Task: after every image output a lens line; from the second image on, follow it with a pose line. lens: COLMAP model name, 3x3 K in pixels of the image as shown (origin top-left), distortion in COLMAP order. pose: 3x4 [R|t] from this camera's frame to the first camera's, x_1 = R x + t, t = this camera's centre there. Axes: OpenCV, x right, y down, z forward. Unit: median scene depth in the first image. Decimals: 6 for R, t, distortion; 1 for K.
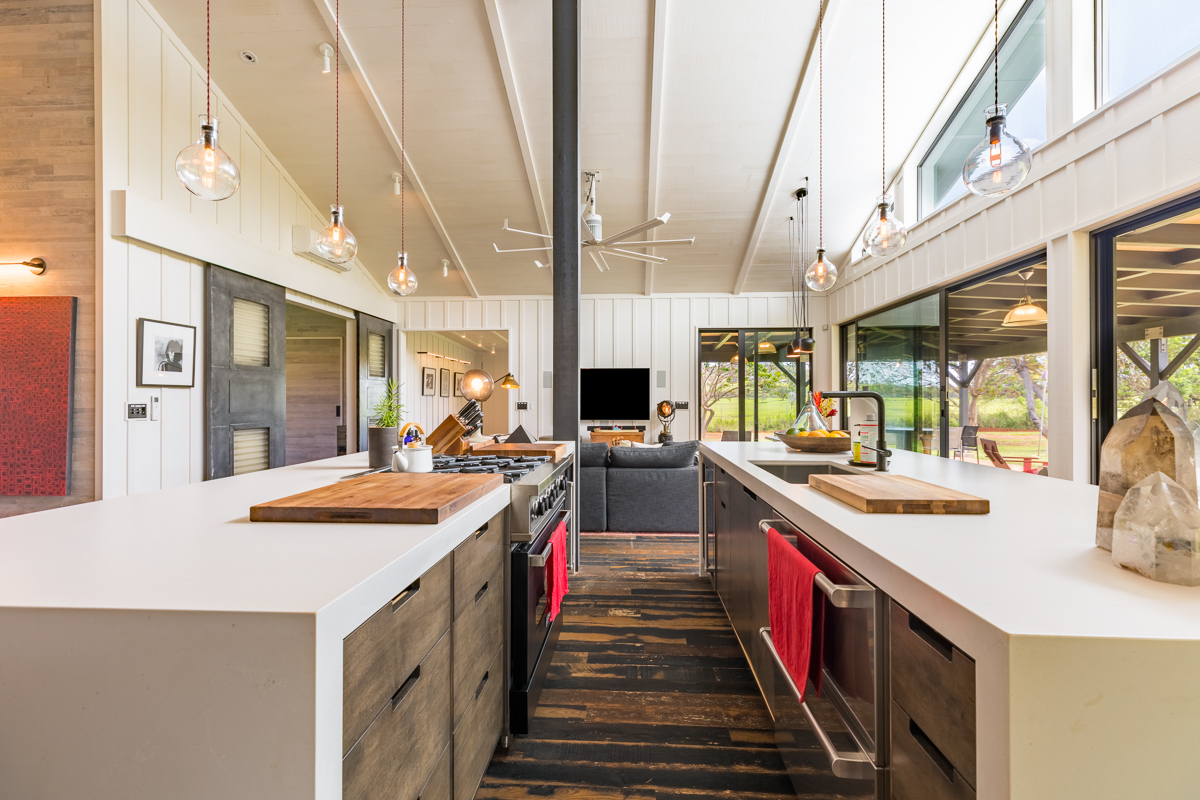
lens RADIAL K [[535.7, 0, 600.0], [0, 535.7, 400.0], [0, 0, 1]] dist [0.001371, 0.000167]
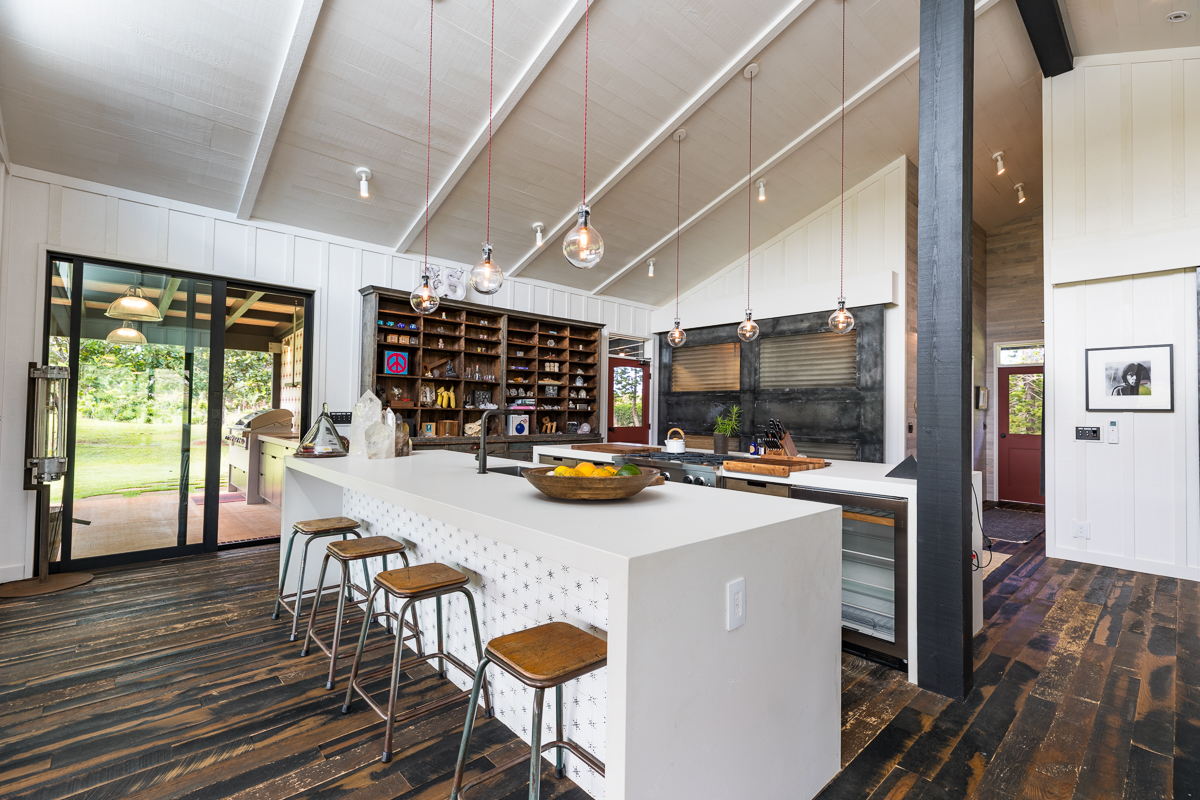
lens RADIAL K [[535.7, 0, 600.0], [0, 535.7, 400.0], [0, 0, 1]] dist [0.001371, 0.000167]
pose [[-0.686184, -0.023963, -0.727033, 0.613492], [-0.018339, 0.999709, -0.015642, -0.012023], [0.727197, 0.002600, -0.686424, 1.006550]]
